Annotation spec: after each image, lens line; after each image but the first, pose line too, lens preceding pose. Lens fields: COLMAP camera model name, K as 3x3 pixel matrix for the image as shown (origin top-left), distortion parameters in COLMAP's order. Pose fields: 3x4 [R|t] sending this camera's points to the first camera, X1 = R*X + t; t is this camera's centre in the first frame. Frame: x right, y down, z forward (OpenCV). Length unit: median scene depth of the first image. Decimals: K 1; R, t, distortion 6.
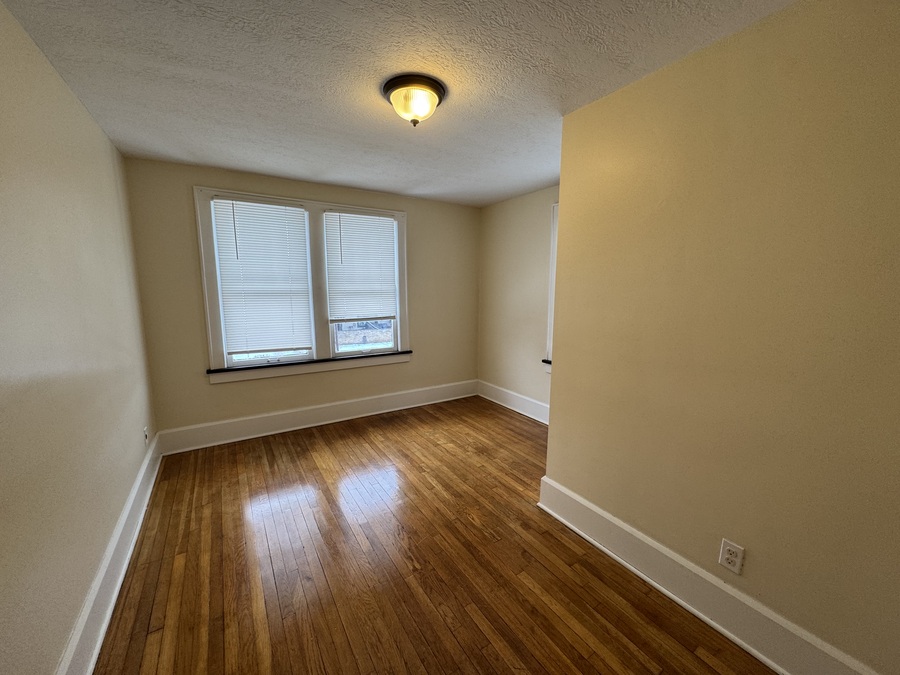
lens RADIAL K [[357.3, 0, 450.7], [0, 357.3, 337.5], [0, 0, 1]] dist [-0.003066, 0.000161]
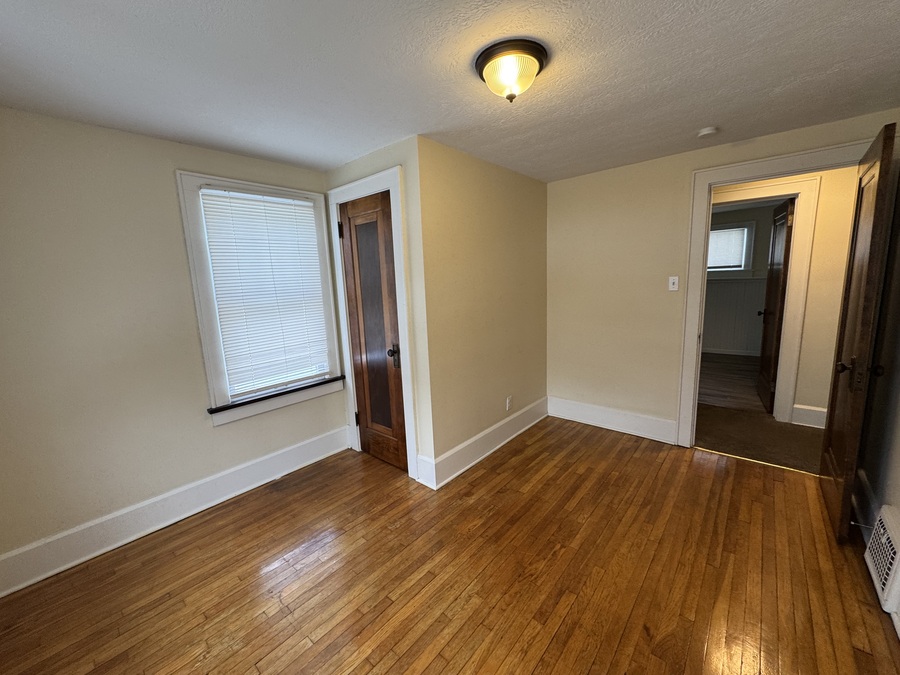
lens RADIAL K [[357.3, 0, 450.0], [0, 357.3, 336.5], [0, 0, 1]] dist [-0.003066, 0.000161]
pose [[-0.280542, -0.136818, 0.950041, -0.815871], [0.181268, 0.964426, 0.192417, -0.199191], [-0.942570, 0.226193, -0.245762, 1.251925]]
